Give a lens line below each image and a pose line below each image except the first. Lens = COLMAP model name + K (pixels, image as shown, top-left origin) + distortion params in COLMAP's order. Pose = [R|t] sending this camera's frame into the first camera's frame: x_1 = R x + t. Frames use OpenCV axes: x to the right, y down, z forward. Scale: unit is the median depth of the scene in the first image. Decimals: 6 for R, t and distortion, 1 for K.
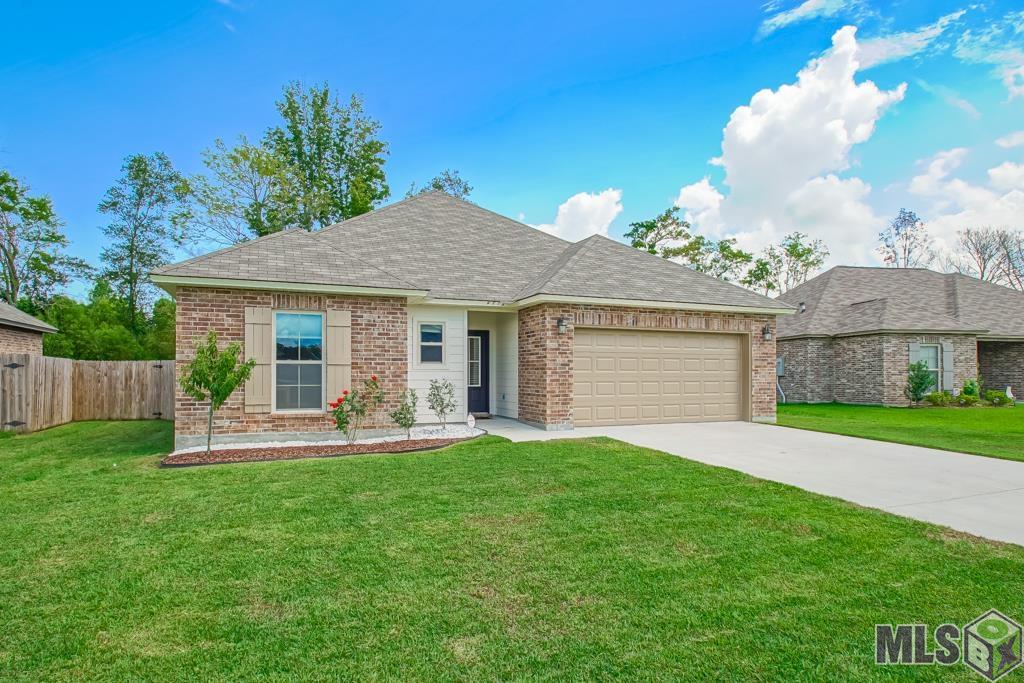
lens RADIAL K [[532.8, 0, 508.1], [0, 532.8, 361.0], [0, 0, 1]] dist [-0.009893, -0.000992]
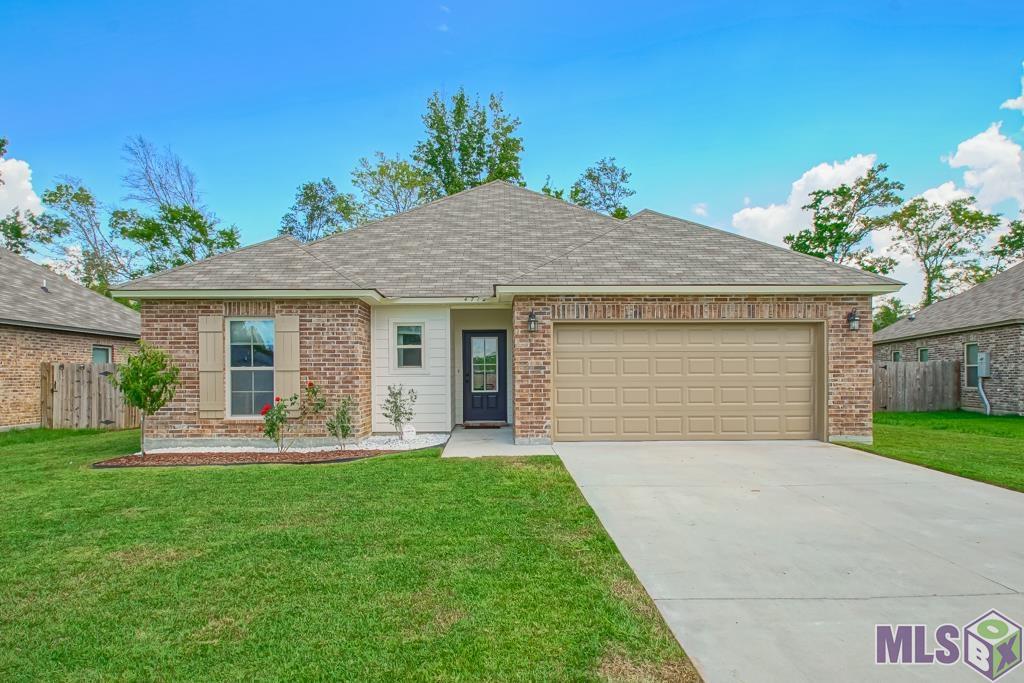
lens RADIAL K [[550.6, 0, 512.6], [0, 550.6, 373.1], [0, 0, 1]] dist [-0.009168, -0.002022]
pose [[0.939574, -0.007641, -0.342260, 0.363803], [0.014374, 0.999750, 0.017140, -0.000070], [0.342043, -0.021024, 0.939449, 0.163931]]
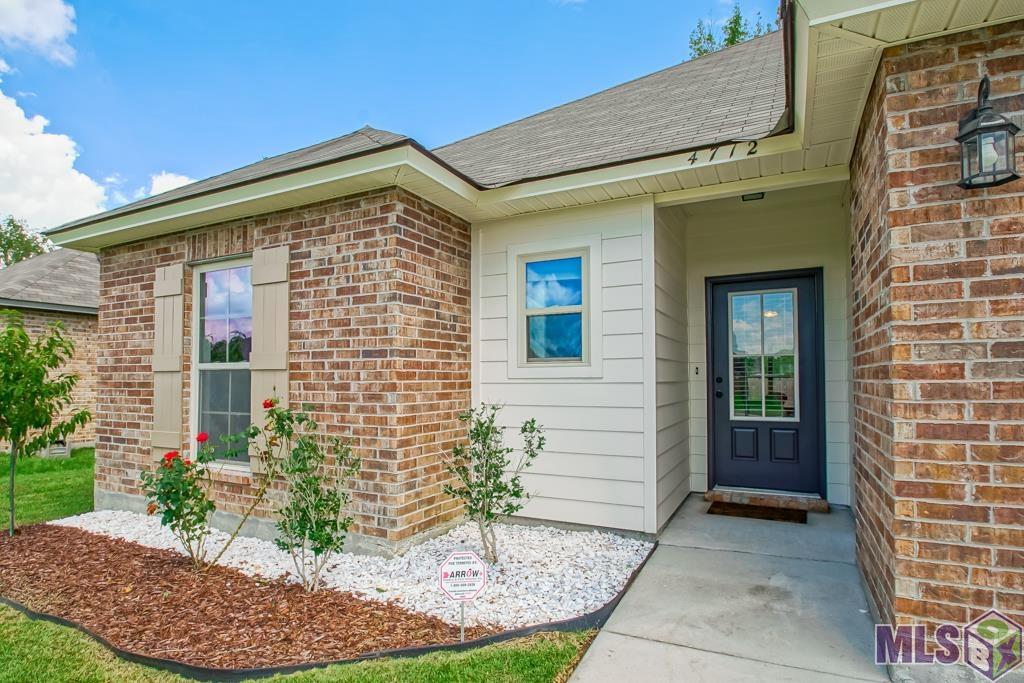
lens RADIAL K [[553.6, 0, 487.0], [0, 553.6, 366.6], [0, 0, 1]] dist [-0.014909, -0.001357]
pose [[0.637051, -0.021669, -0.770517, 0.132199], [0.019687, 0.999736, -0.011839, 0.011492], [0.770570, -0.007627, 0.637309, 0.734247]]
